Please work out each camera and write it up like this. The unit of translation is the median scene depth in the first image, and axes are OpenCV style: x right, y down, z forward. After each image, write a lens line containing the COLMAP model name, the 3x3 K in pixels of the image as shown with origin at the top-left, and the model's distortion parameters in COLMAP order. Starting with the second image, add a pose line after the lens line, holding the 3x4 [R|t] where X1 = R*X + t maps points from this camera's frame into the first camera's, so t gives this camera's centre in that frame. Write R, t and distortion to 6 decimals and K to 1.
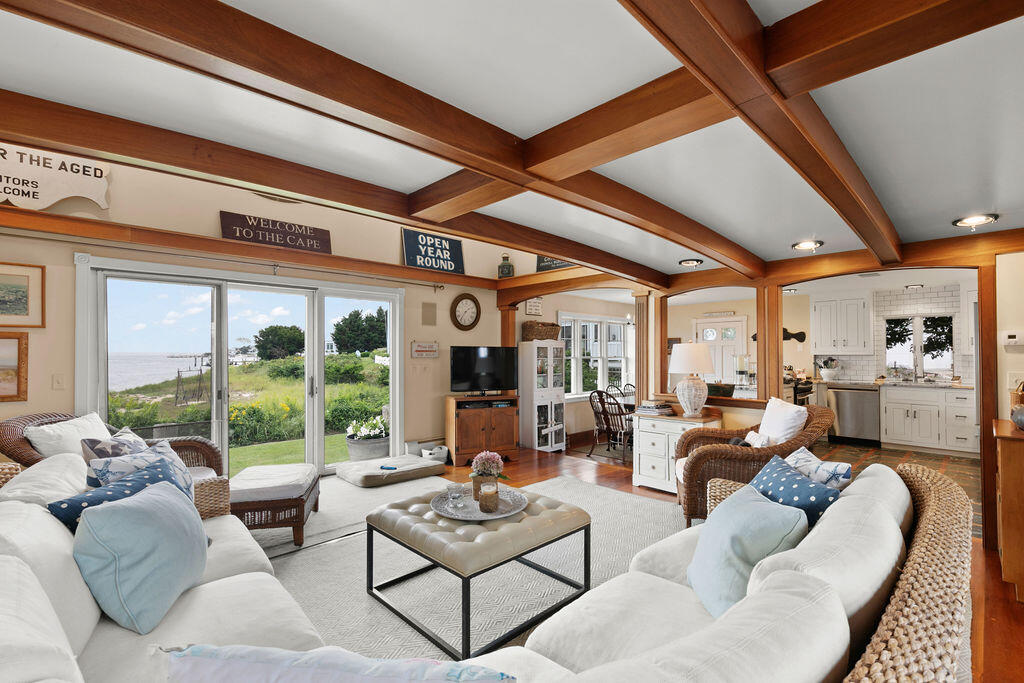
lens RADIAL K [[456.8, 0, 509.1], [0, 456.8, 348.6], [0, 0, 1]] dist [0.005823, 0.000322]
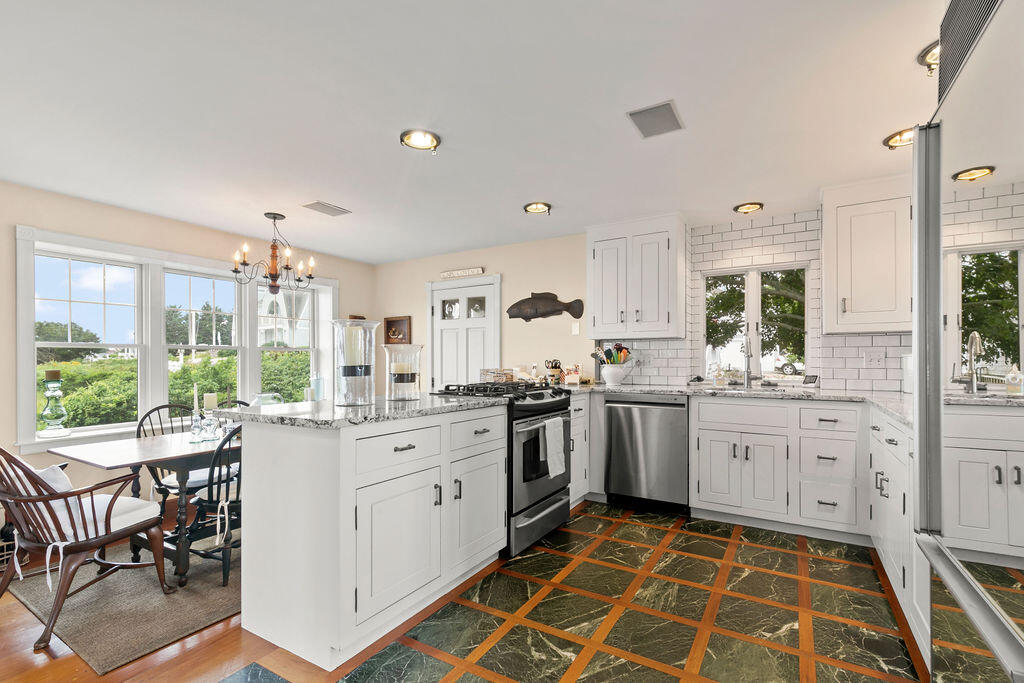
lens RADIAL K [[456.8, 0, 526.3], [0, 456.8, 362.2], [0, 0, 1]] dist [0.005823, 0.000322]
pose [[0.963524, -0.005794, 0.267558, 0.500224], [0.002623, 0.999922, 0.012207, 0.037362], [-0.267608, -0.011060, 0.963464, 0.563392]]
